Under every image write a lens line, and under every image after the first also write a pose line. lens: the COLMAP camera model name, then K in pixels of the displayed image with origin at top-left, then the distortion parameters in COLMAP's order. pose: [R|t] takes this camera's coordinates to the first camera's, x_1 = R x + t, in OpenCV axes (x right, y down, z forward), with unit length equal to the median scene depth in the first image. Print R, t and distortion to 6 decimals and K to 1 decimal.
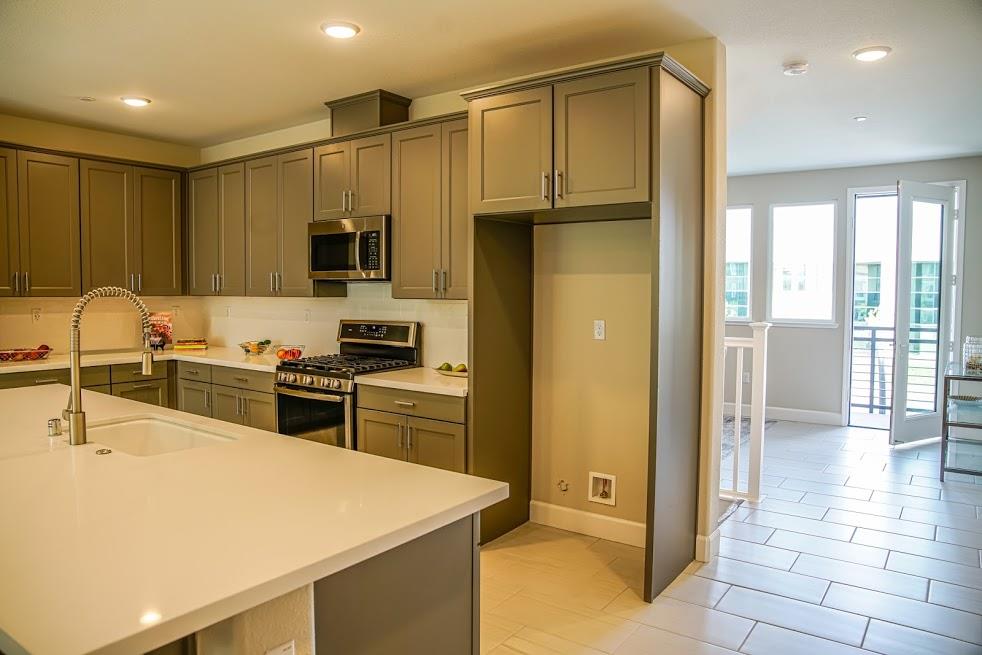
lens RADIAL K [[676.6, 0, 488.7], [0, 676.6, 324.5], [0, 0, 1]] dist [-0.129882, 0.096748]
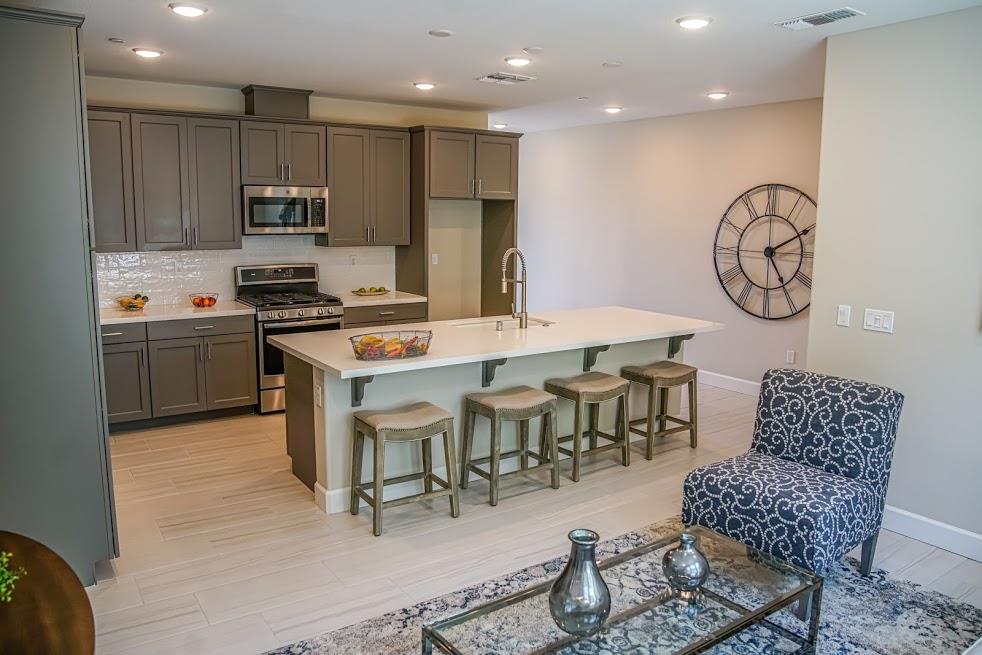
lens RADIAL K [[717.2, 0, 488.7], [0, 717.2, 324.5], [0, 0, 1]] dist [-0.130441, 0.095152]
pose [[0.326060, -0.145622, 0.934066, -1.402270], [0.040294, 0.989307, 0.140168, -0.070865], [-0.944490, -0.008066, 0.328441, 0.194224]]
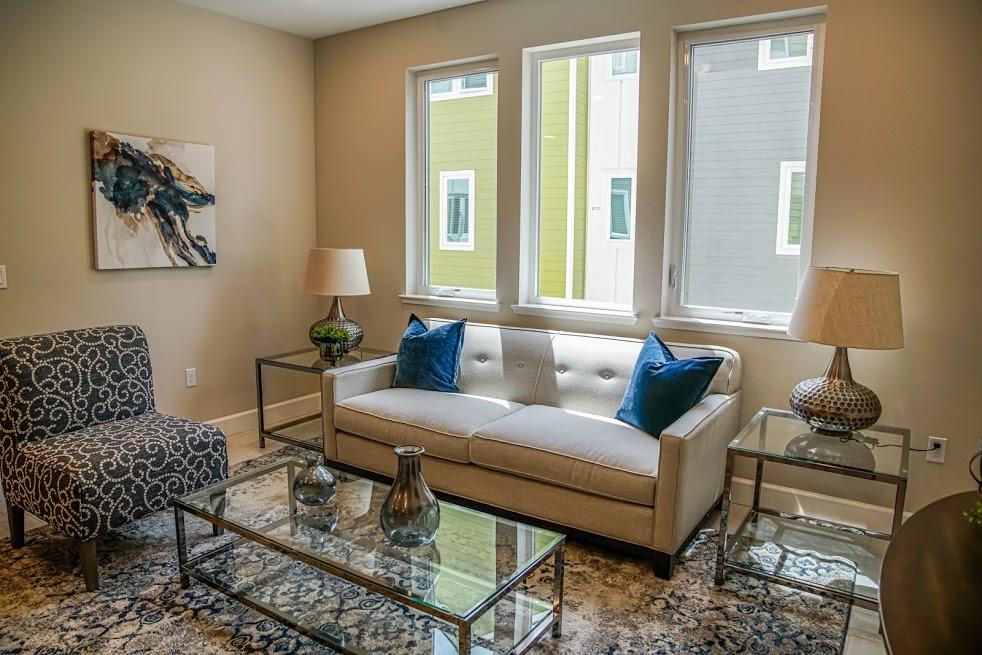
lens RADIAL K [[676.6, 0, 488.7], [0, 676.6, 324.5], [0, 0, 1]] dist [-0.129882, 0.096748]
pose [[-0.999079, -0.010255, -0.041658, -0.972696], [-0.018401, 0.979587, 0.200176, -0.039230], [0.038755, 0.200758, -0.978874, 0.758262]]
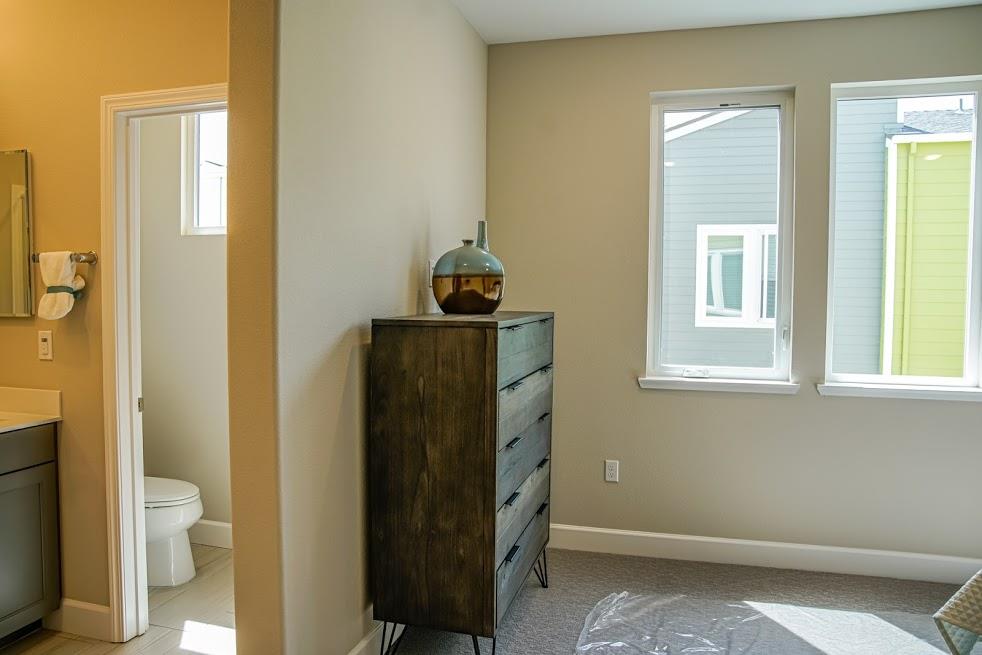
lens RADIAL K [[676.6, 0, 488.7], [0, 676.6, 324.5], [0, 0, 1]] dist [-0.129882, 0.096748]
pose [[-0.954063, 0.008071, -0.299496, -0.470158], [-0.023489, 0.994545, 0.101626, -0.018127], [0.298683, 0.103992, -0.948670, 0.450590]]
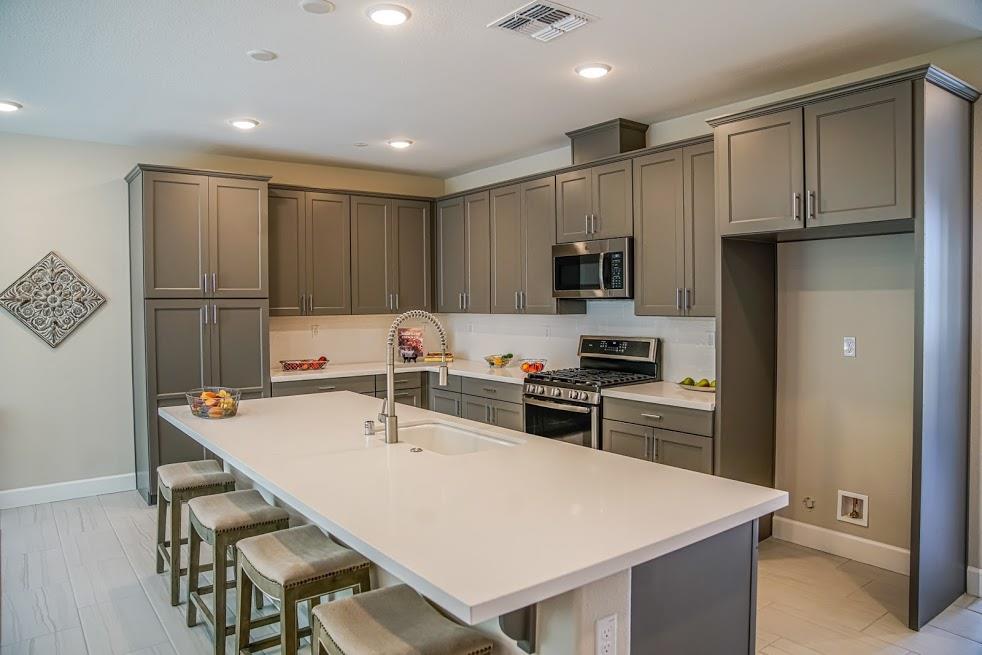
lens RADIAL K [[676.6, 0, 488.7], [0, 676.6, 324.5], [0, 0, 1]] dist [-0.129882, 0.096748]
pose [[0.956076, -0.003678, -0.293095, -0.052660], [-0.001495, 0.999847, -0.017426, -0.006211], [0.293115, 0.017099, 0.955924, -0.068191]]
